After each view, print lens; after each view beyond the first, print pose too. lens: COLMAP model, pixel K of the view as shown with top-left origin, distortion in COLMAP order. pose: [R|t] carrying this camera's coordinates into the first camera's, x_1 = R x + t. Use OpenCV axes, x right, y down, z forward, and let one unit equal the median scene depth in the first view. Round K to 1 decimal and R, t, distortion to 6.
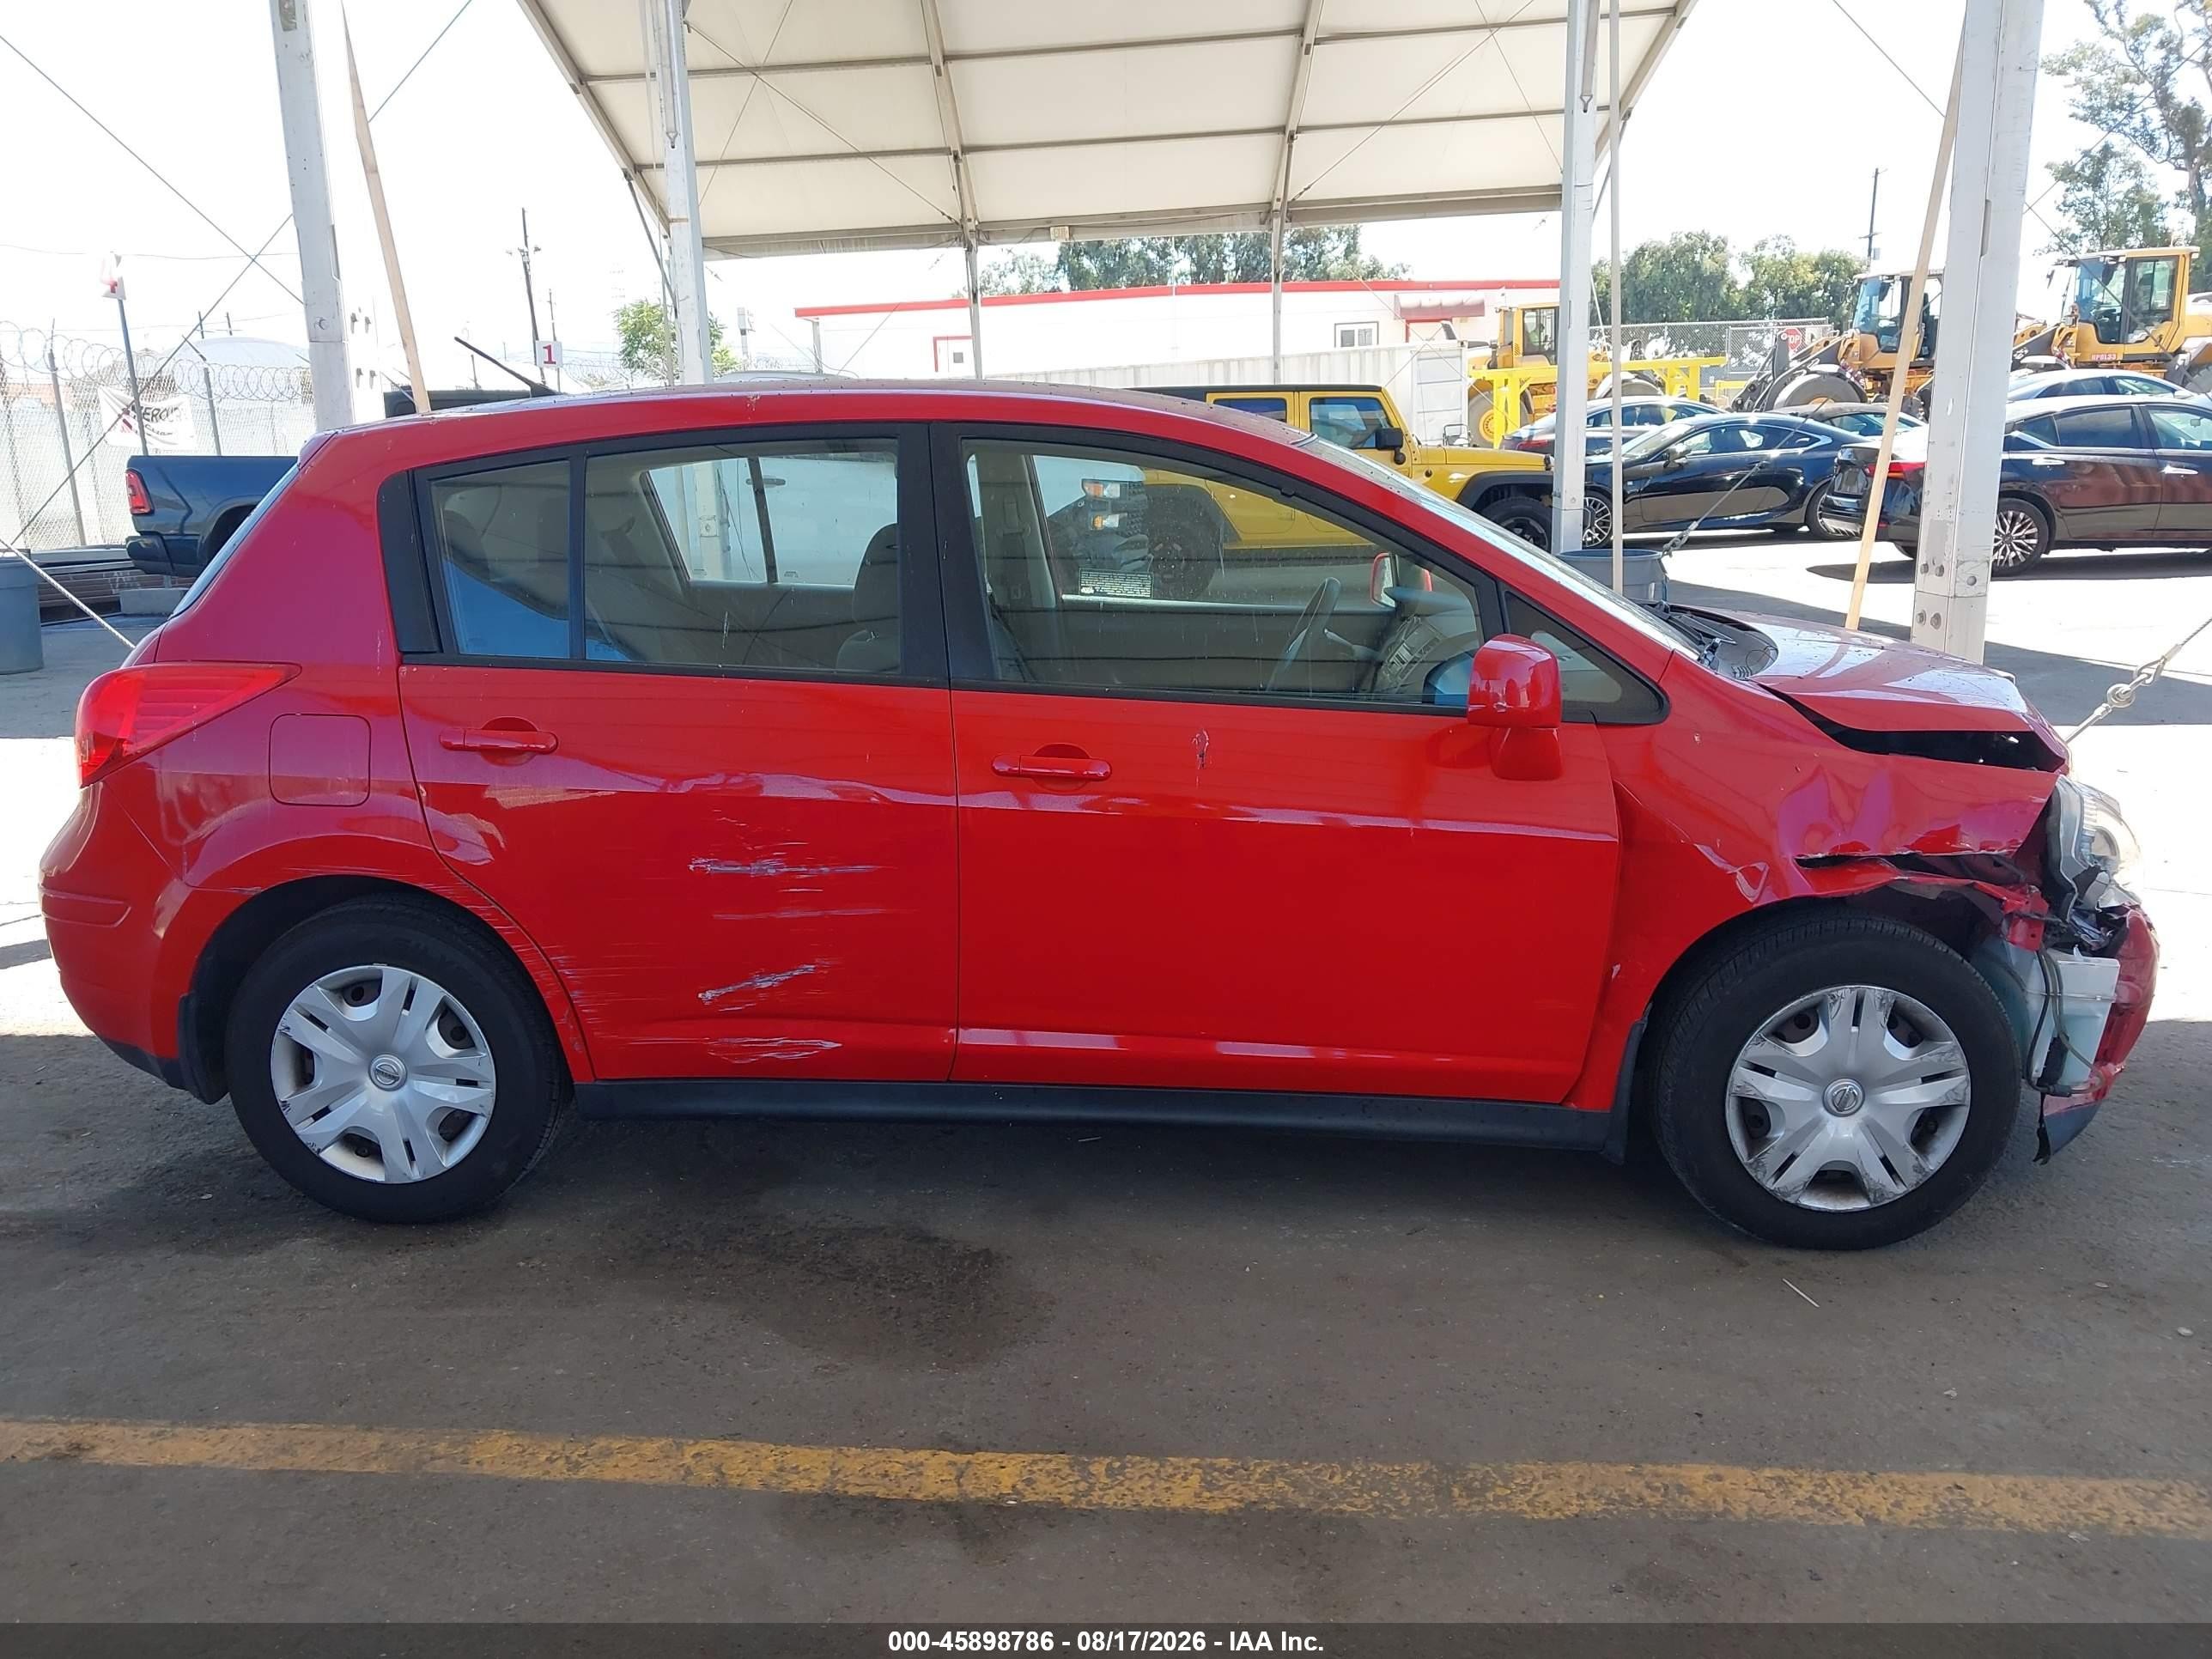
lens RADIAL K [[1750.8, 0, 1100.3], [0, 1750.8, 865.9], [0, 0, 1]] dist [0.016909, -0.024270]
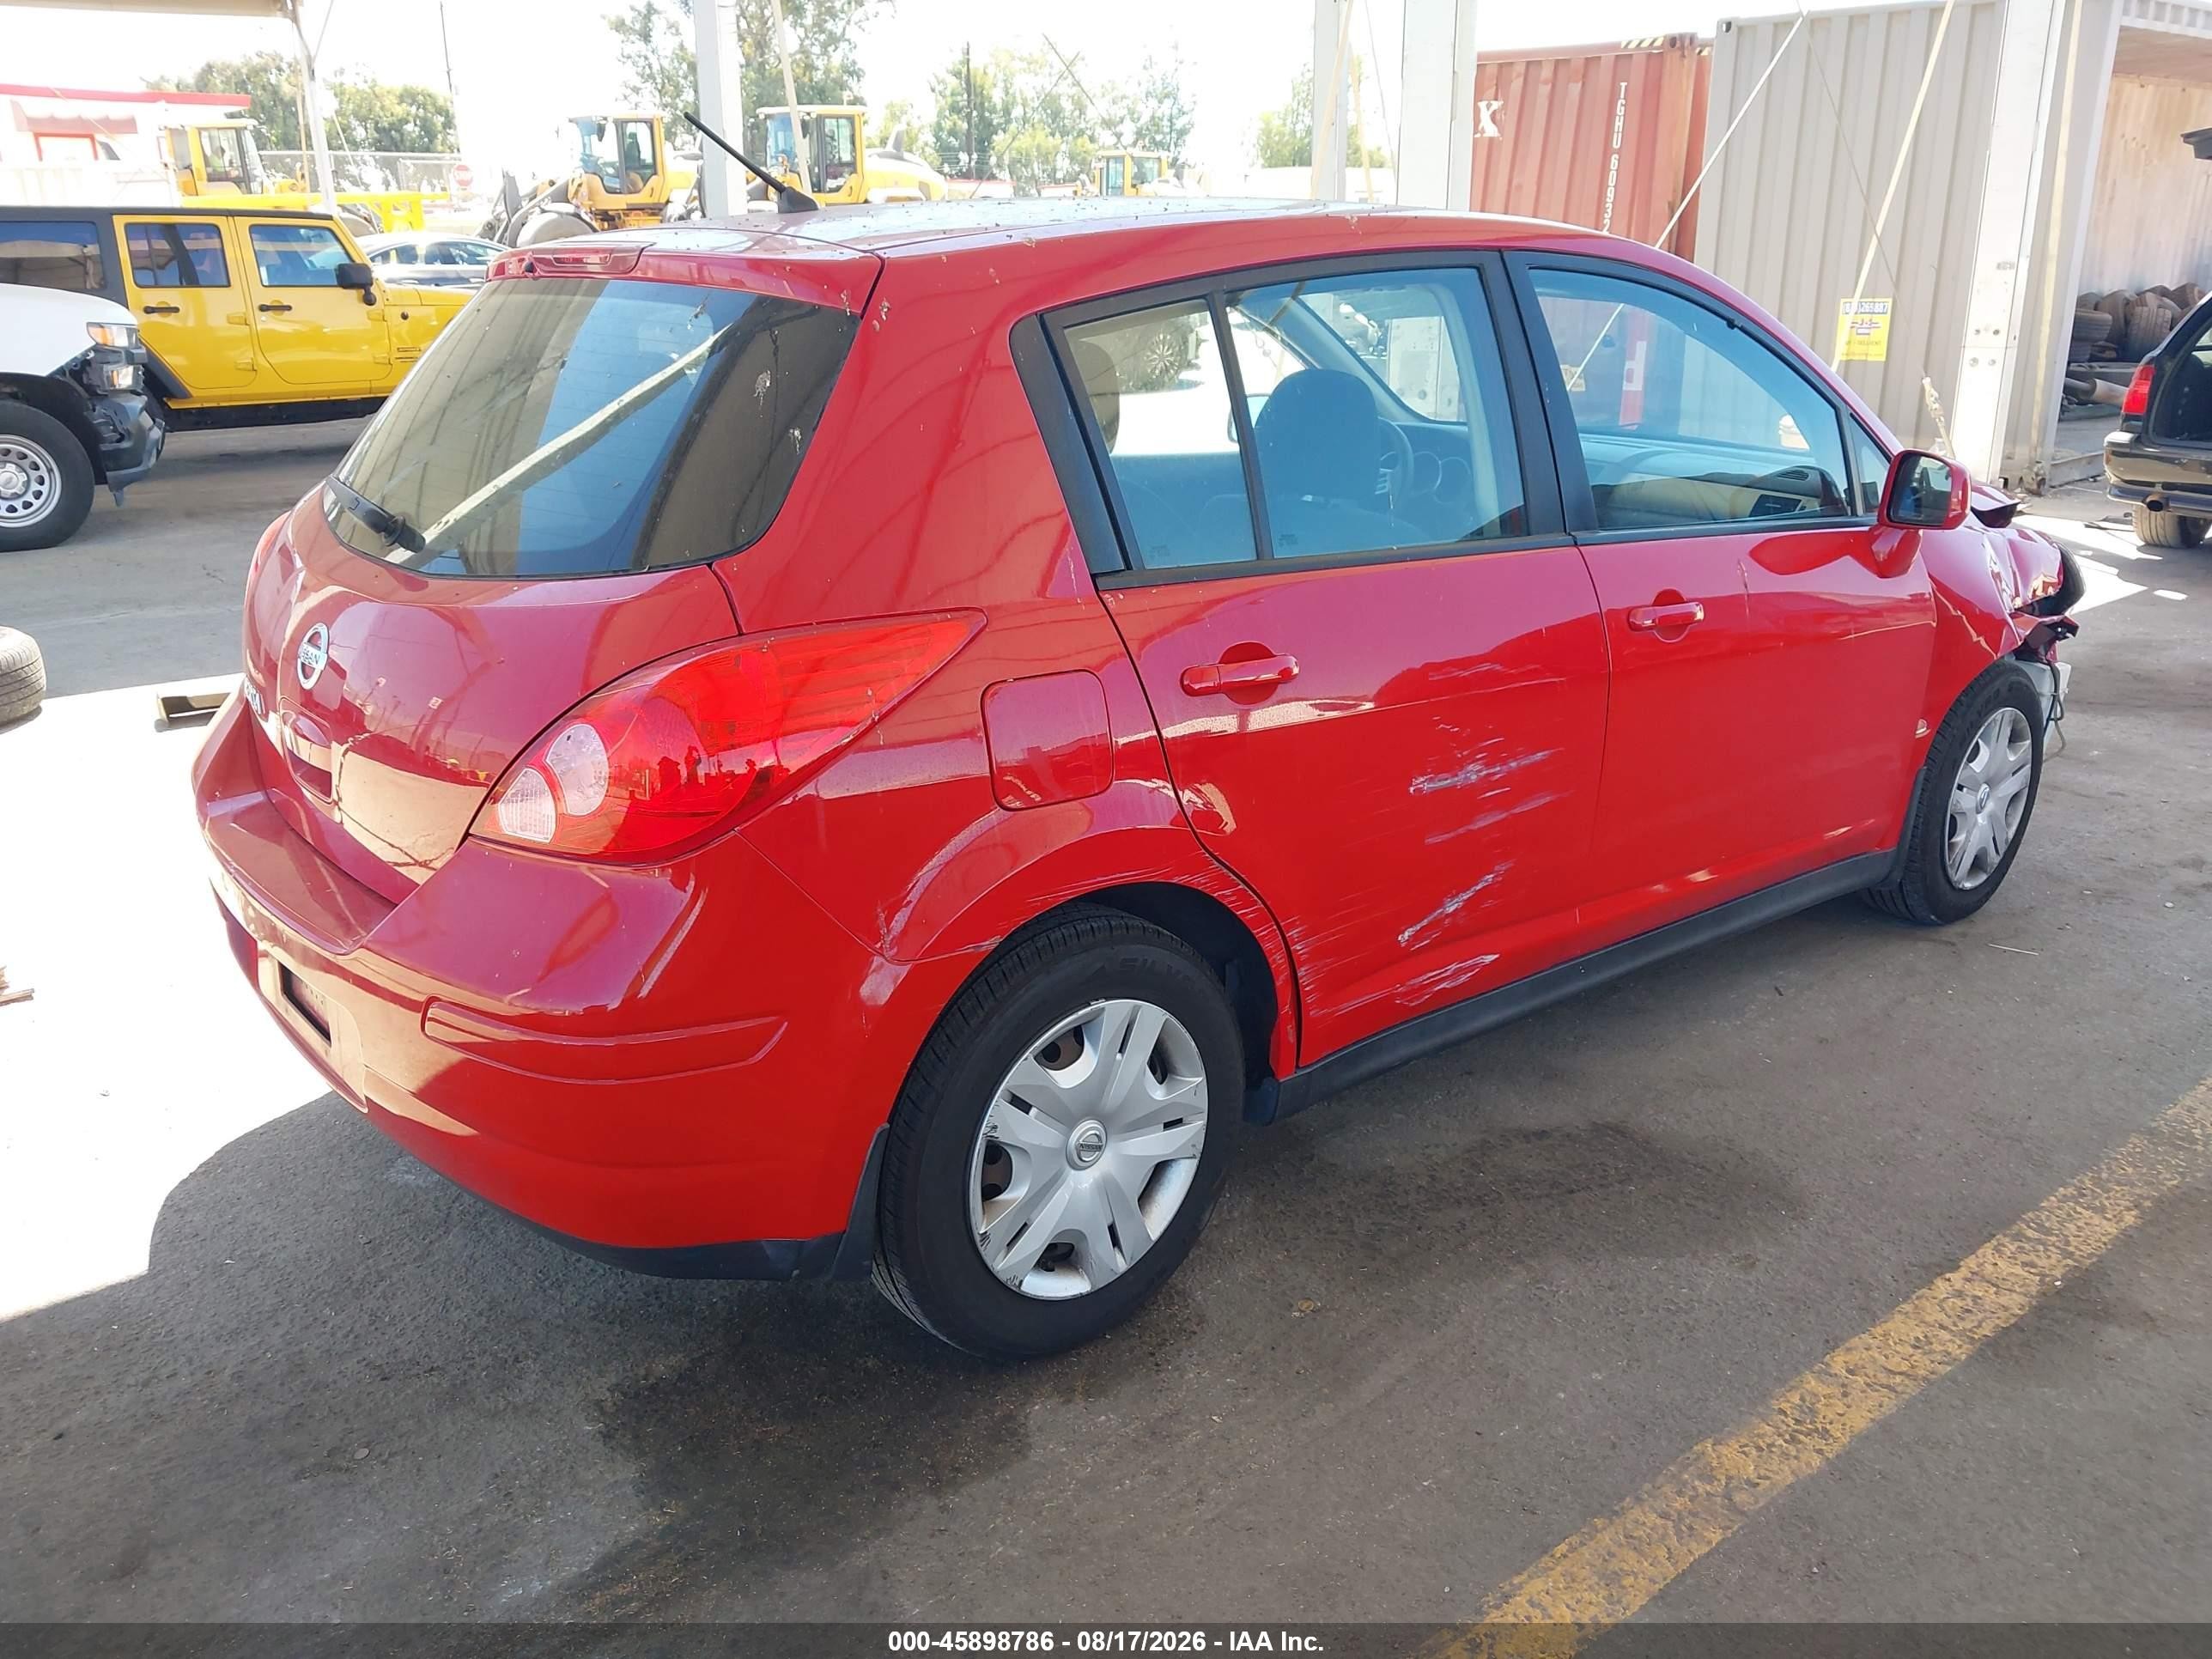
lens RADIAL K [[1750.8, 0, 1119.9], [0, 1750.8, 823.1], [0, 0, 1]] dist [0.016909, -0.024270]
pose [[0.729454, -0.198490, 0.654598, -0.864949], [0.157414, 0.980000, 0.121745, -0.104879], [-0.665671, 0.014235, 0.746109, 0.444114]]
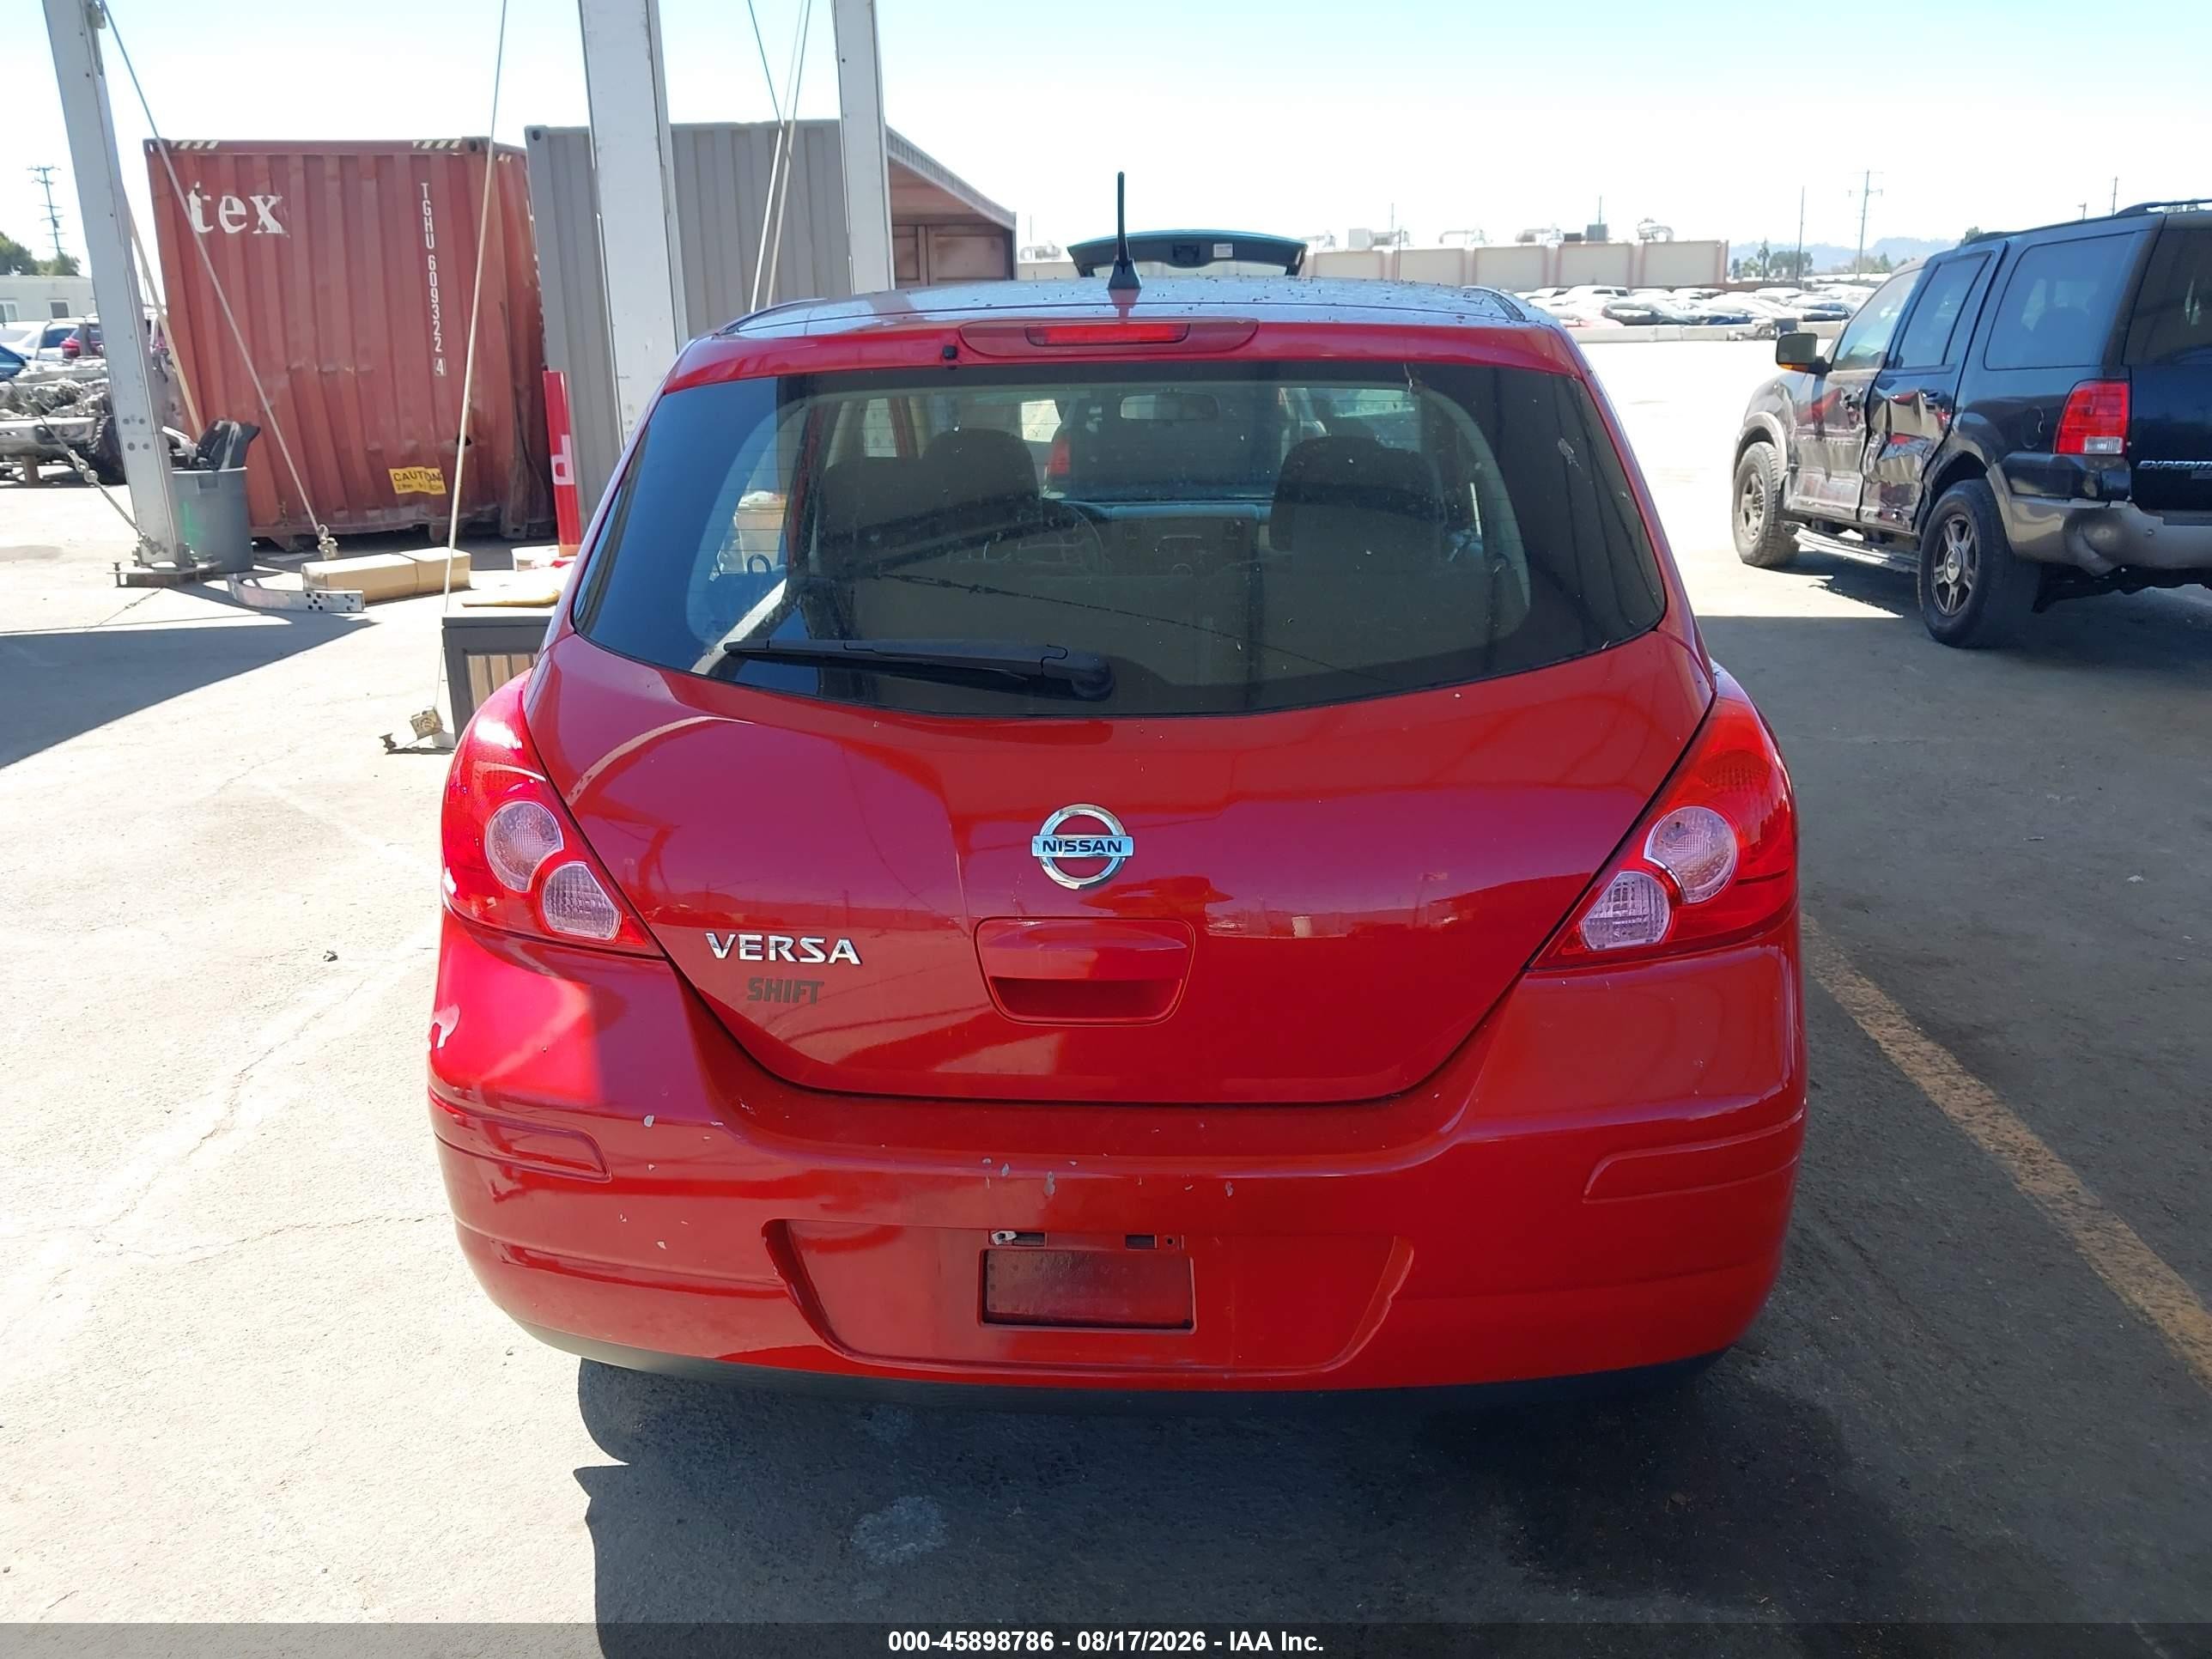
lens RADIAL K [[1750.8, 0, 1114.4], [0, 1750.8, 811.5], [0, 0, 1]] dist [0.016909, -0.024270]
pose [[0.015887, -0.245623, 0.969235, -1.159626], [0.264854, 0.935765, 0.232800, -0.276446], [-0.964158, 0.253007, 0.079920, 1.164603]]
